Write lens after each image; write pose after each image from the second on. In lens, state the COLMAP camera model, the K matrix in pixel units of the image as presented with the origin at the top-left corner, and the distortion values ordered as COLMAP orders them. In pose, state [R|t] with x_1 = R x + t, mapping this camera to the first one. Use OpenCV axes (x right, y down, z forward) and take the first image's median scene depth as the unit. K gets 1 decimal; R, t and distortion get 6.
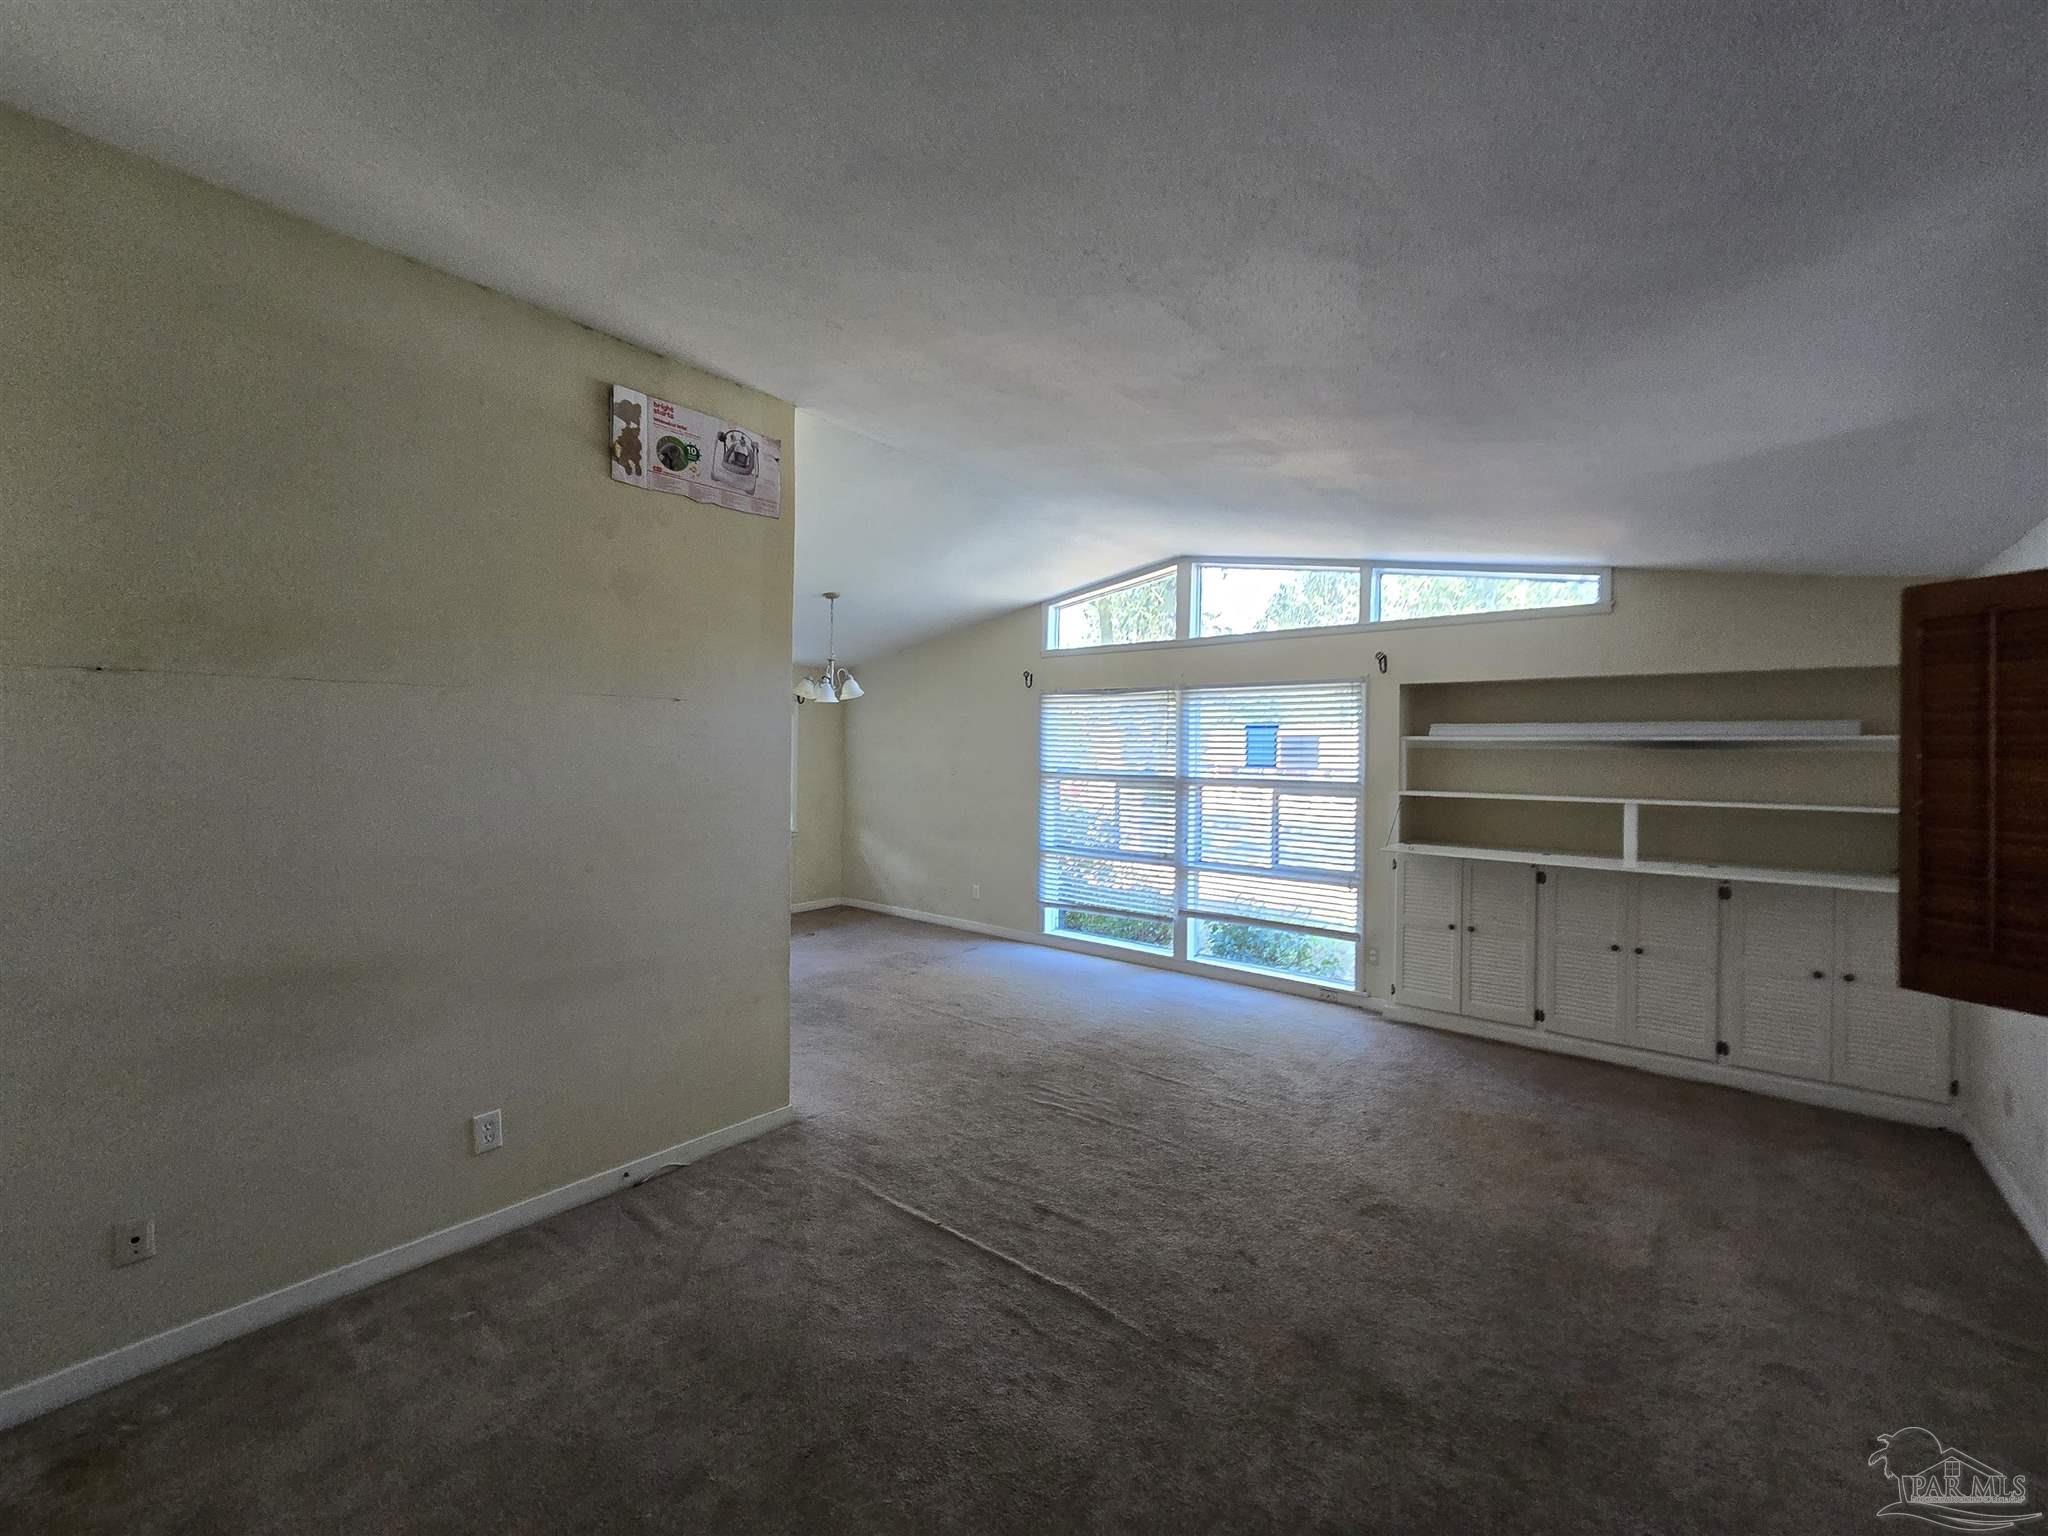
lens RADIAL K [[844.5, 0, 1042.1], [0, 844.5, 757.8], [0, 0, 1]] dist [-0.003156, 0.000094]
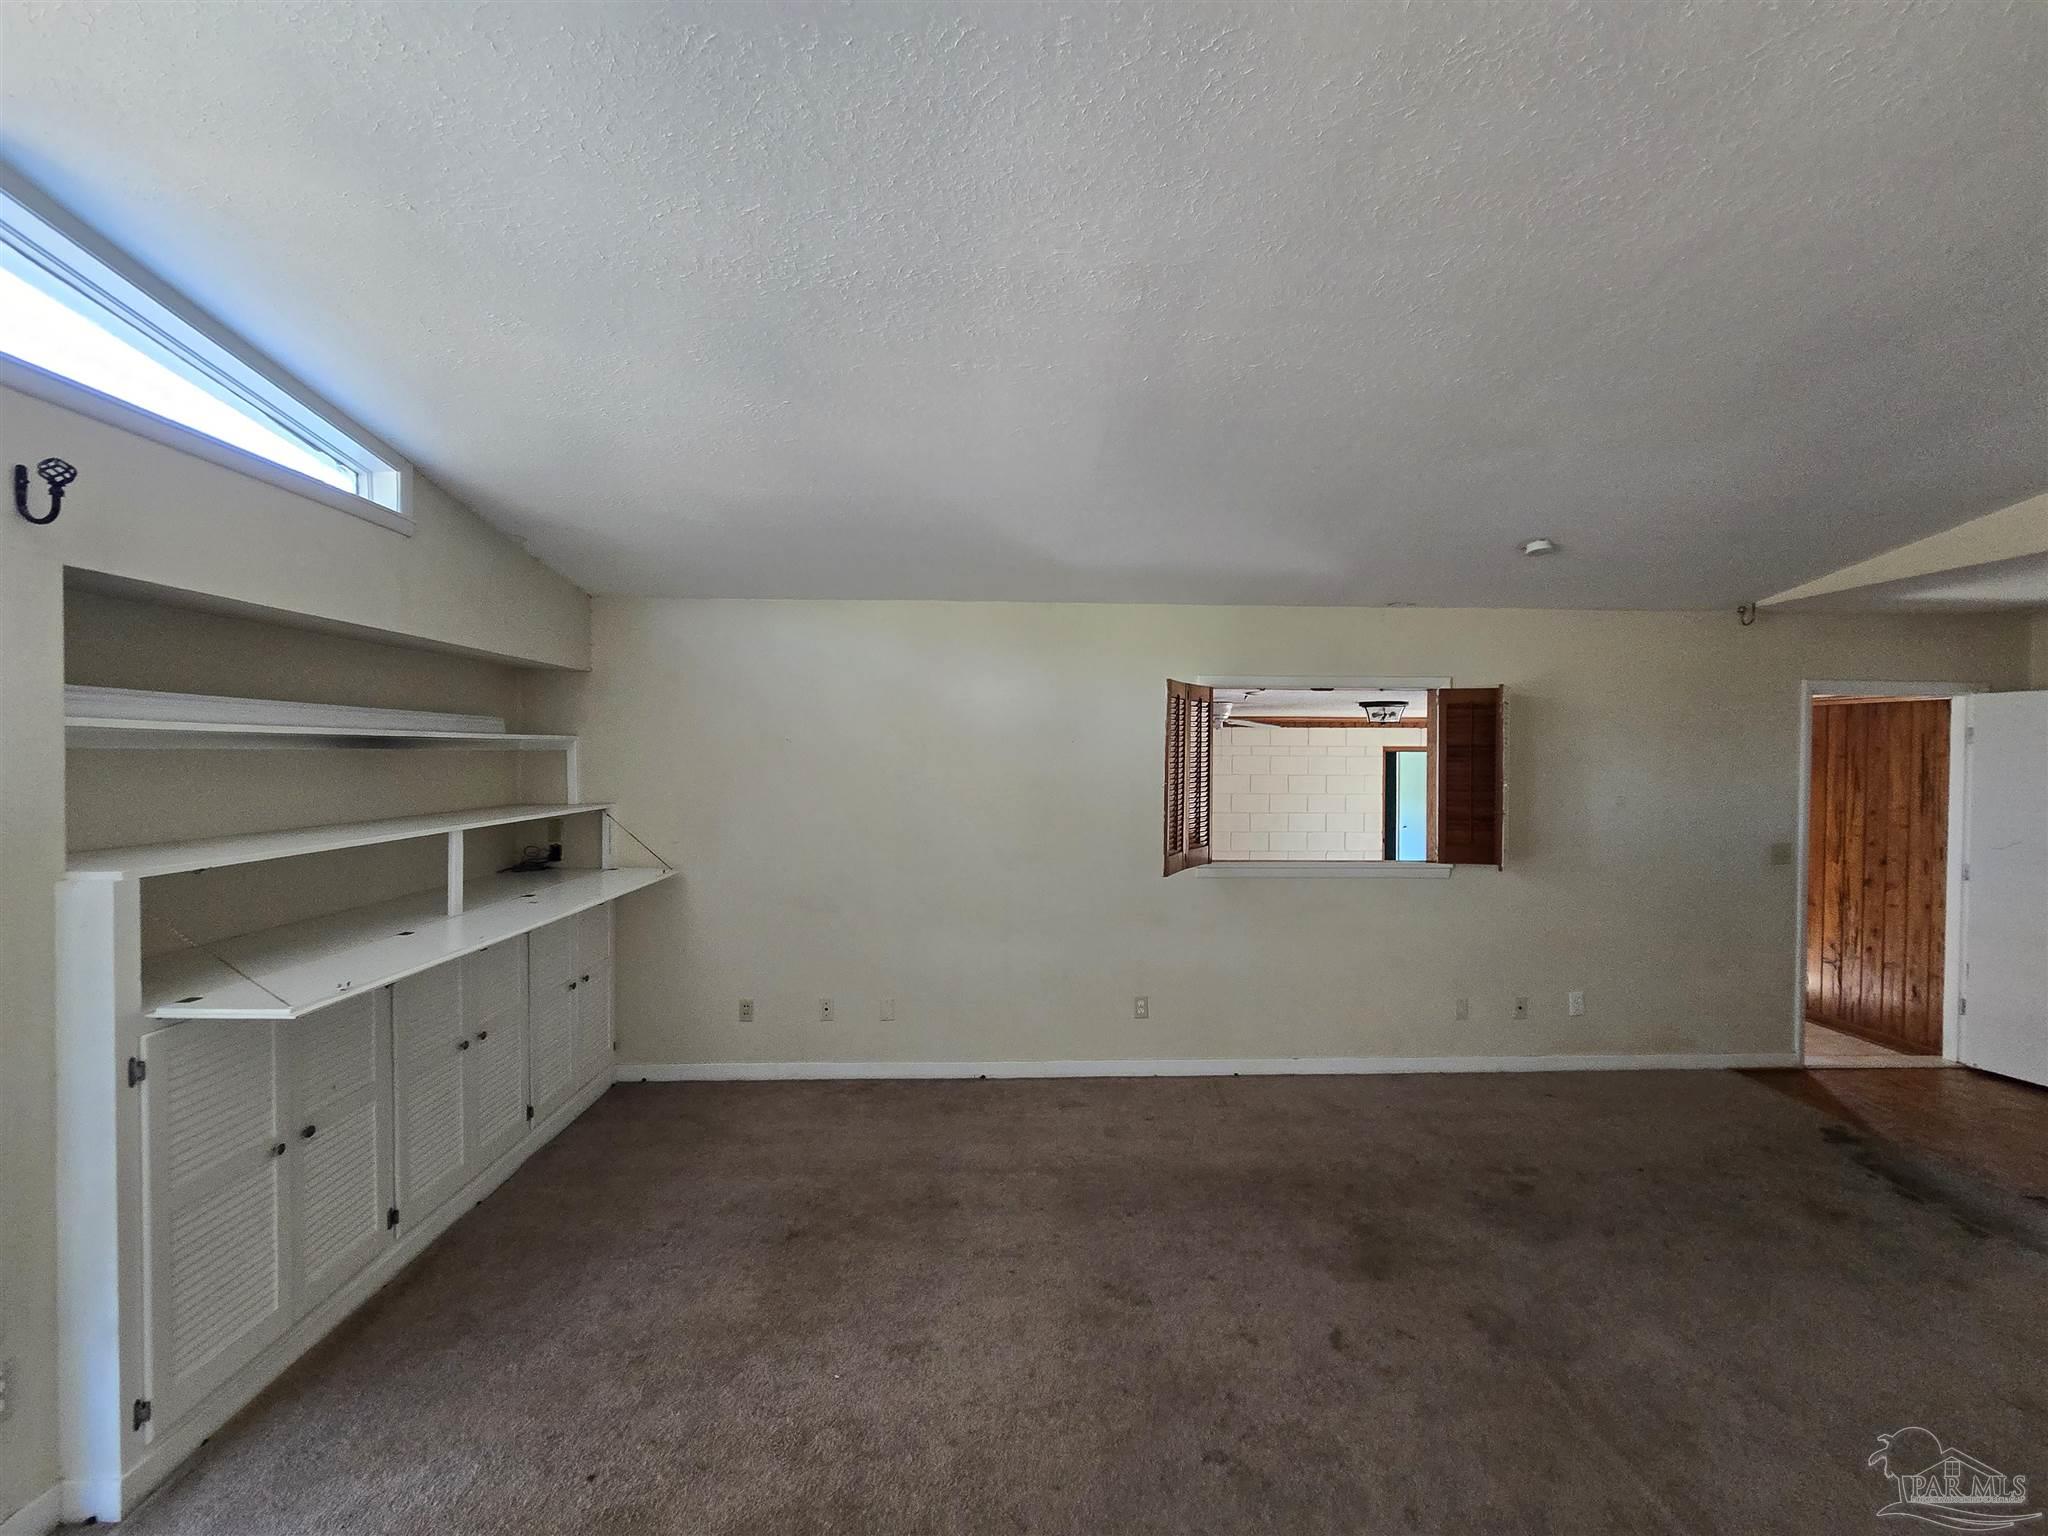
lens RADIAL K [[844.5, 0, 1018.5], [0, 844.5, 766.8], [0, 0, 1]] dist [-0.003156, 0.000094]
pose [[-0.656886, -0.027949, 0.753472, -0.112356], [-0.009584, 0.999542, 0.028721, -0.020375], [-0.753929, 0.011645, -0.656853, 1.080425]]
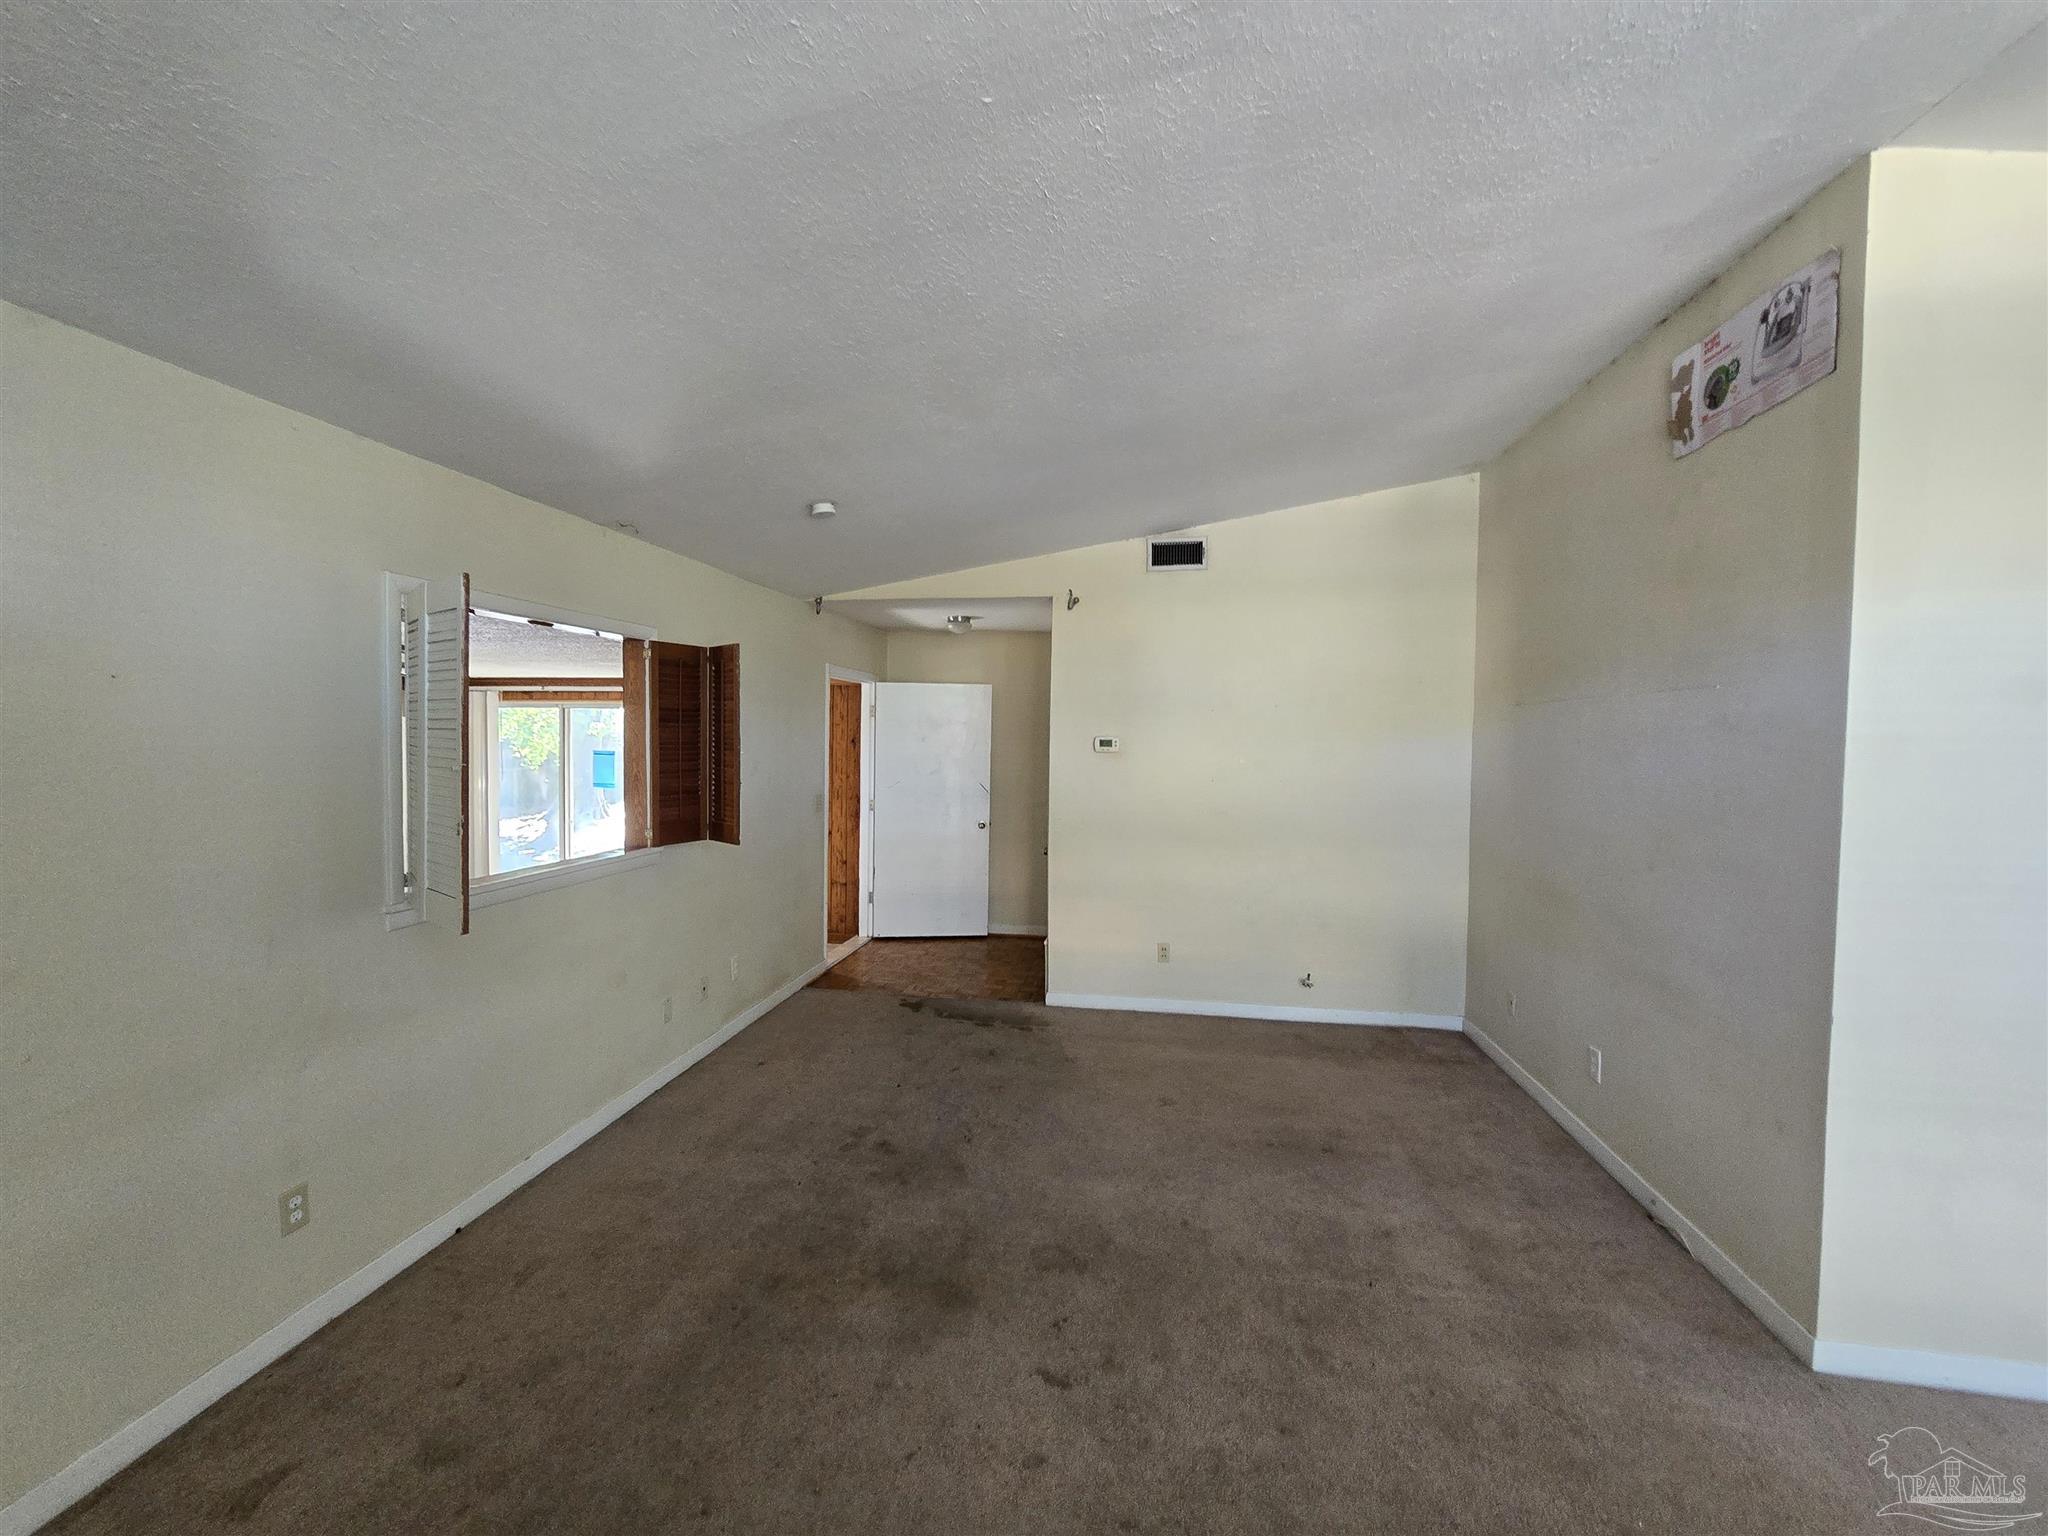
lens RADIAL K [[844.5, 0, 1024.1], [0, 844.5, 762.9], [0, 0, 1]] dist [-0.003156, 0.000094]
pose [[-0.865709, -0.003492, -0.500536, 0.390354], [-0.023142, 0.999186, 0.033054, -0.004656], [0.500013, 0.040199, -0.865085, 0.969502]]
